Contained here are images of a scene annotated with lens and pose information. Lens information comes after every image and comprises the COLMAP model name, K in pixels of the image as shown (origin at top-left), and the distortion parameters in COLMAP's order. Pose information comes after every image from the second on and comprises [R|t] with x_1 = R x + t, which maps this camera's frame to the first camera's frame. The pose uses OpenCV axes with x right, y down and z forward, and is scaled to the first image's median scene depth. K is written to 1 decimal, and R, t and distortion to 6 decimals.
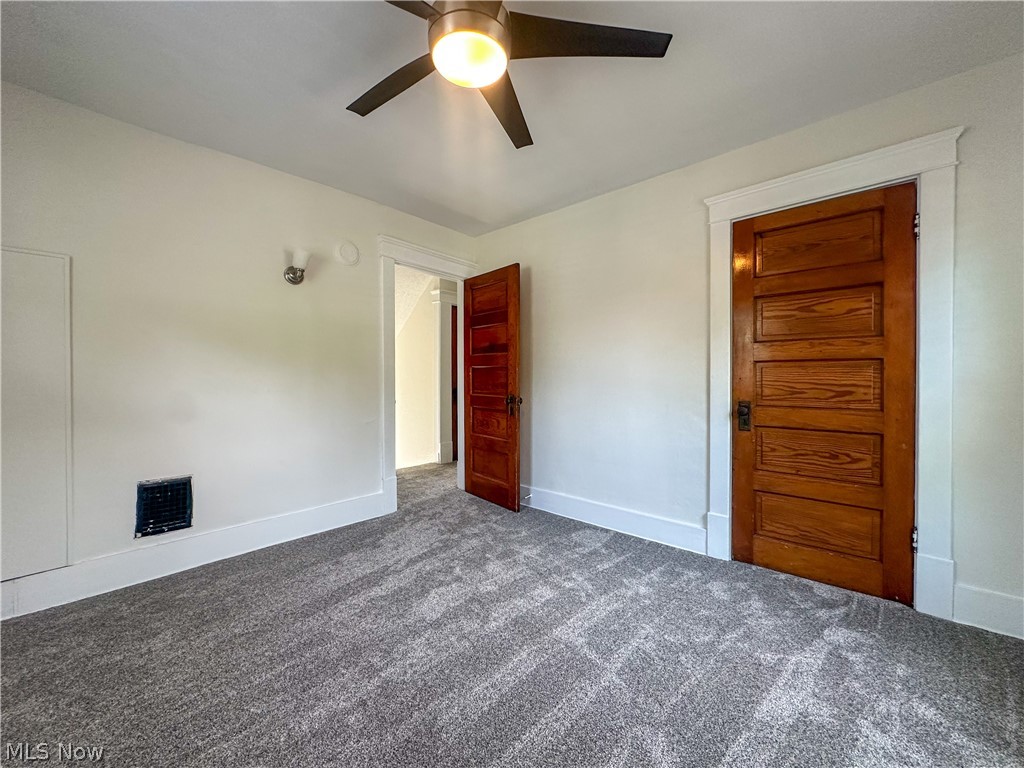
lens RADIAL K [[418.4, 0, 506.9], [0, 418.4, 381.4], [0, 0, 1]] dist [0.000124, 0.000060]
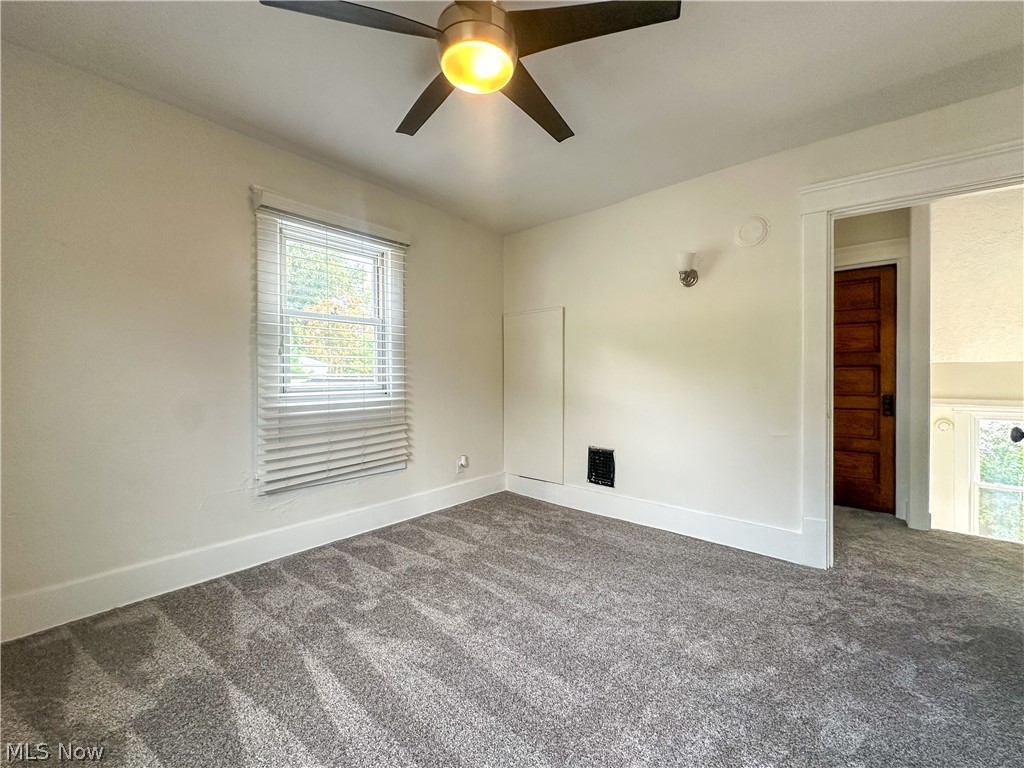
lens RADIAL K [[418.4, 0, 506.9], [0, 418.4, 381.4], [0, 0, 1]] dist [0.000124, 0.000060]
pose [[0.025766, 0.021712, -0.999432, 0.530014], [-0.011710, 0.999702, 0.021416, -0.019223], [0.999599, 0.011152, 0.026013, 0.557096]]
